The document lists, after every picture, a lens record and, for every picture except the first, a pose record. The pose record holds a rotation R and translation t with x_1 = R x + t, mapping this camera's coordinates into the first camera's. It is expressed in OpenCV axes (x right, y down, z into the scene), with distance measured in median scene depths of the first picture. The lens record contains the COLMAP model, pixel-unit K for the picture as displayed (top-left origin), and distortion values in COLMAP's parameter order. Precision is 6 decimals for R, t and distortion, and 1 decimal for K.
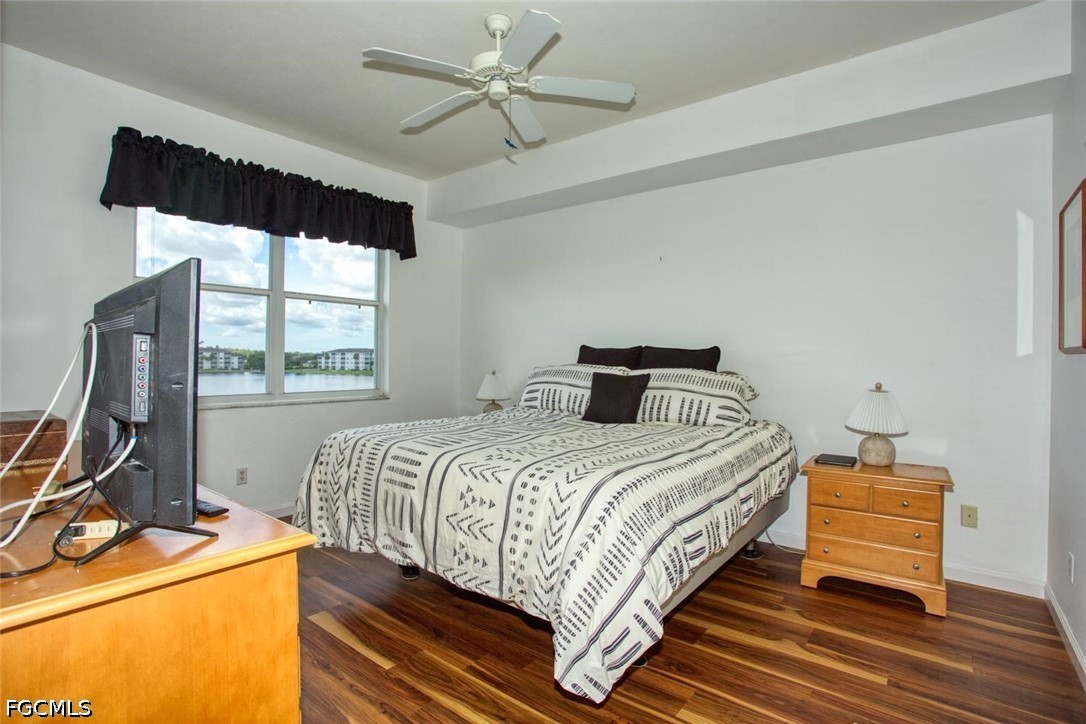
lens RADIAL K [[524.2, 0, 543.0], [0, 524.2, 362.0], [0, 0, 1]] dist [-0.077372, 0.029287]
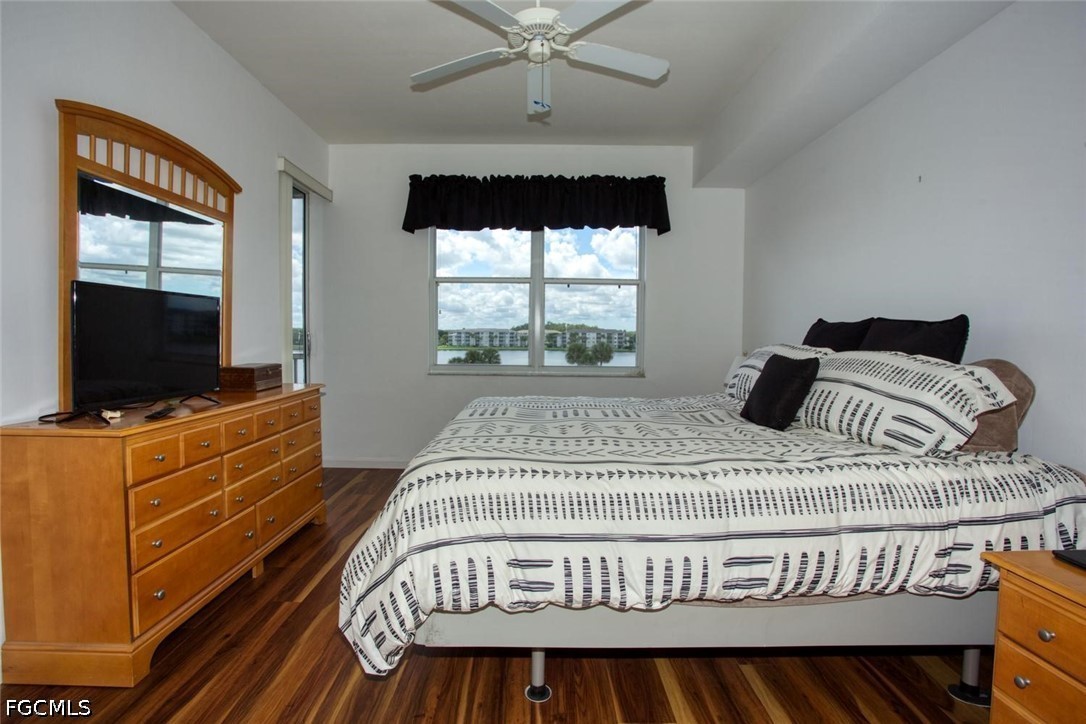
lens RADIAL K [[524.2, 0, 543.0], [0, 524.2, 362.0], [0, 0, 1]] dist [-0.077372, 0.029287]
pose [[0.622818, 0.039050, -0.781391, 0.476265], [-0.011528, 0.999103, 0.040742, 0.004446], [0.782282, -0.016367, 0.622710, 0.288377]]
